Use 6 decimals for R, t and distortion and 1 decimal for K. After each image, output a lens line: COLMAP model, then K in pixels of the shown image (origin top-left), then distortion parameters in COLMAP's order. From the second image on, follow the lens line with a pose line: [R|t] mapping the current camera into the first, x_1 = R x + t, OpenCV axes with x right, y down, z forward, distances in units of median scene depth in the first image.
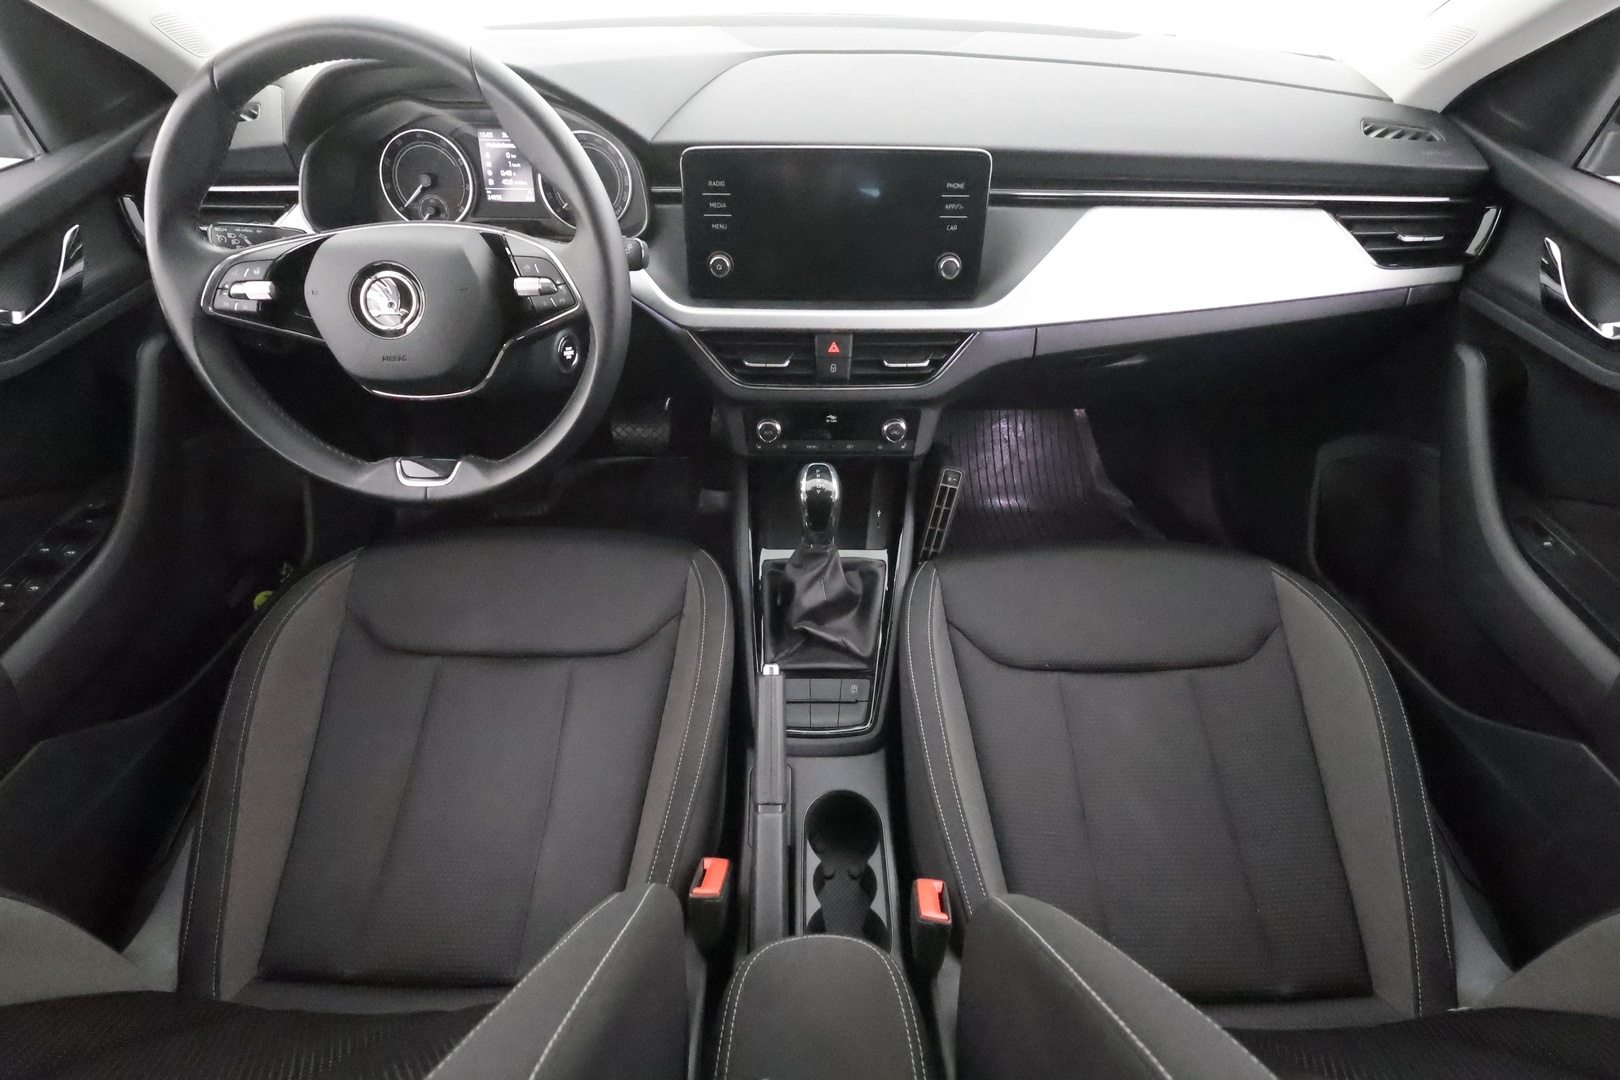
lens RADIAL K [[774.8, 0, 821.0], [0, 774.8, 537.6], [0, 0, 1]] dist [0.000199, 0.001820]
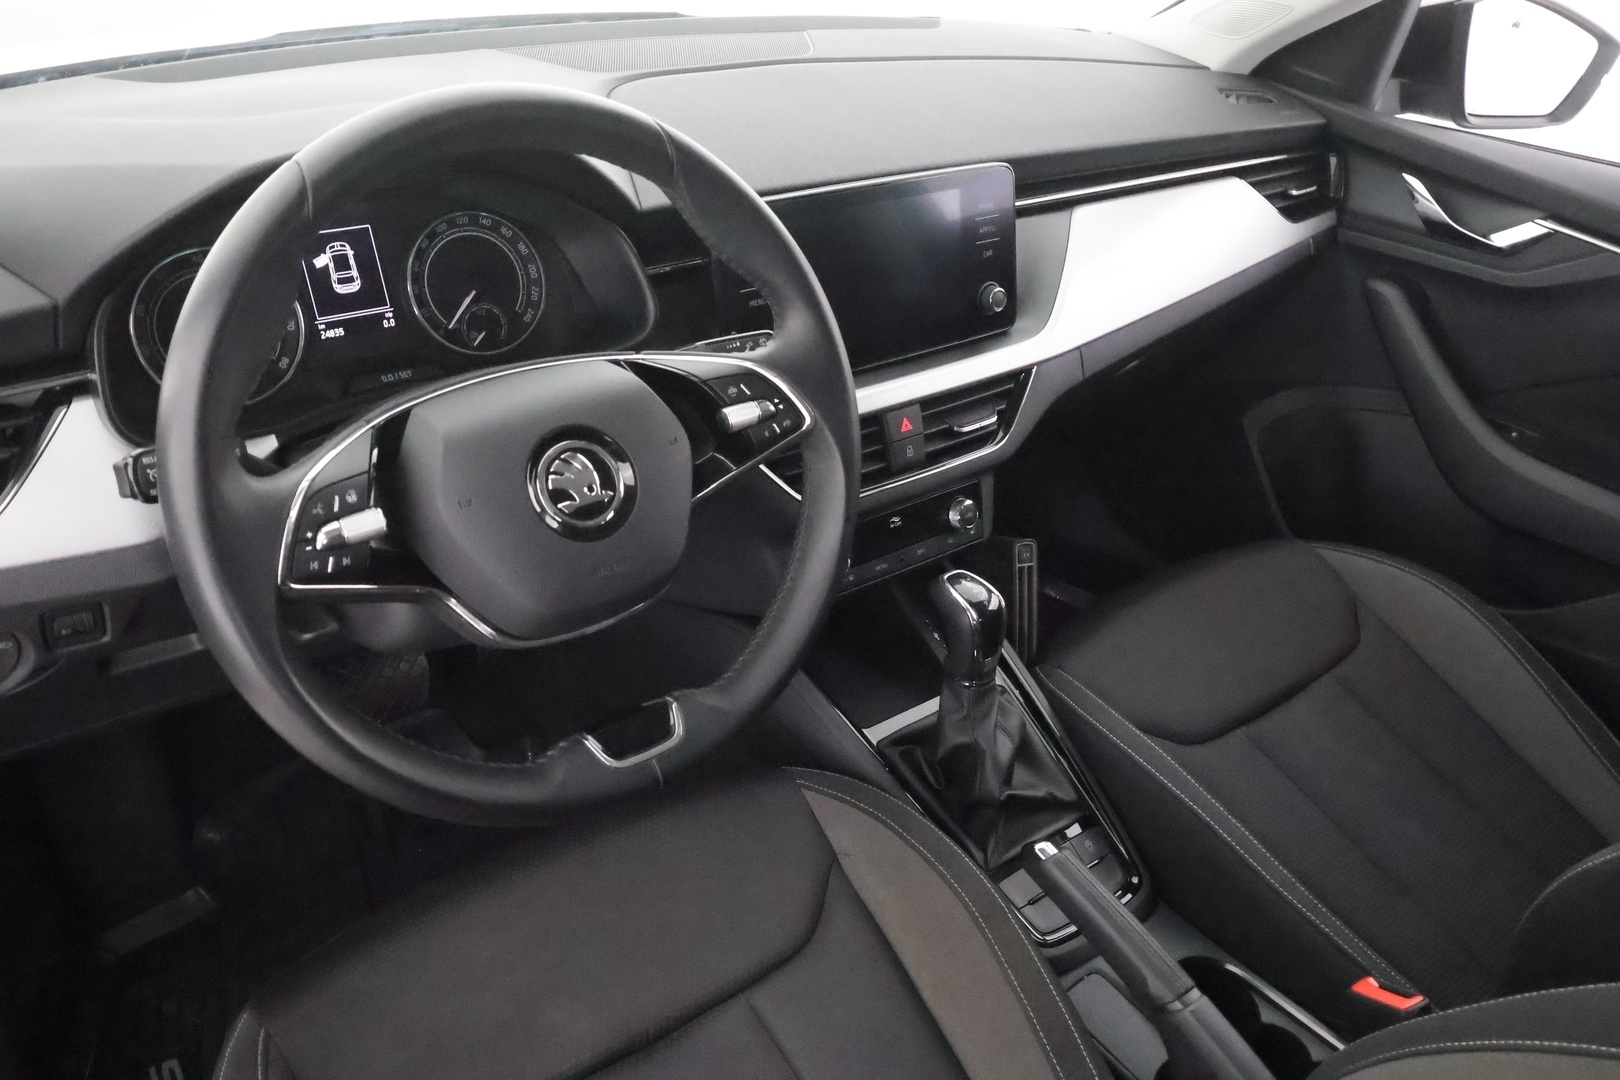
lens RADIAL K [[1283.4, 0, 812.1], [0, 1283.4, 536.7], [0, 0, 1]] dist [0.003481, -0.001028]
pose [[0.795148, -0.277823, 0.539030, -0.773866], [0.367702, 0.927721, -0.064255, -0.099238], [-0.482218, 0.249295, 0.839832, 0.021413]]
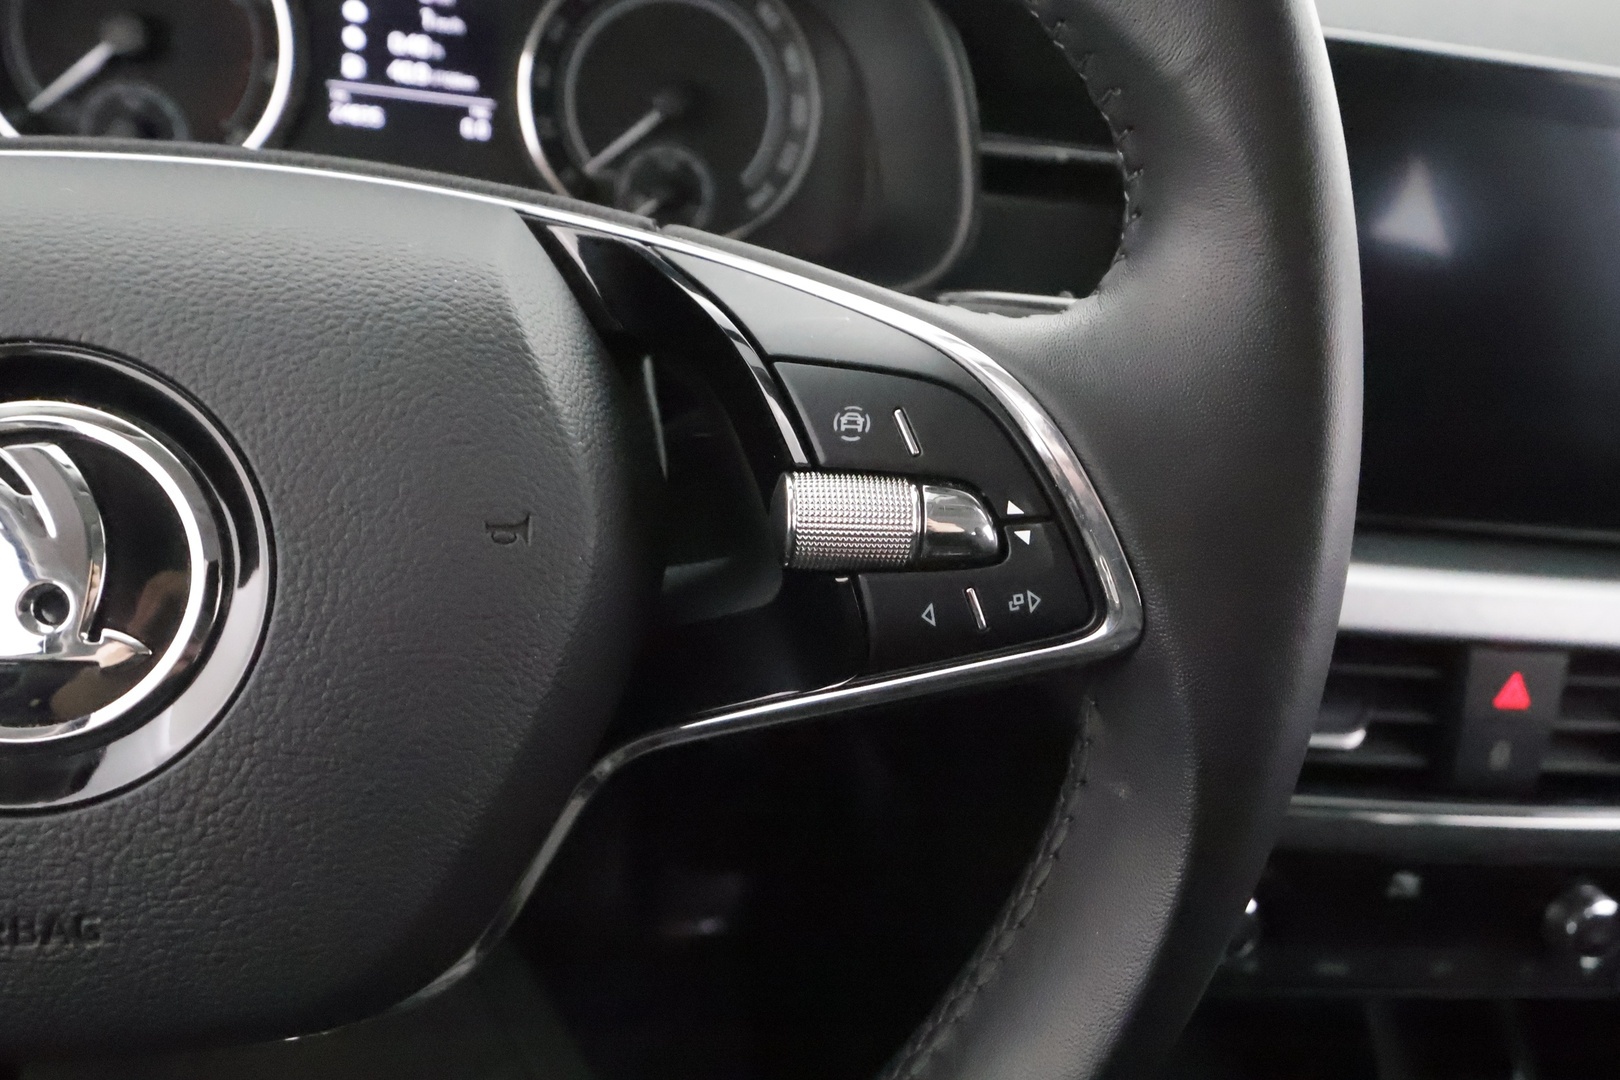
lens RADIAL K [[1283.4, 0, 814.9], [0, 1283.4, 550.7], [0, 0, 1]] dist [0.003481, -0.001028]
pose [[0.985418, 0.058926, 0.159619, -0.343591], [-0.031498, 0.985078, -0.169201, -0.208910], [-0.167208, 0.161706, 0.972570, 0.555790]]
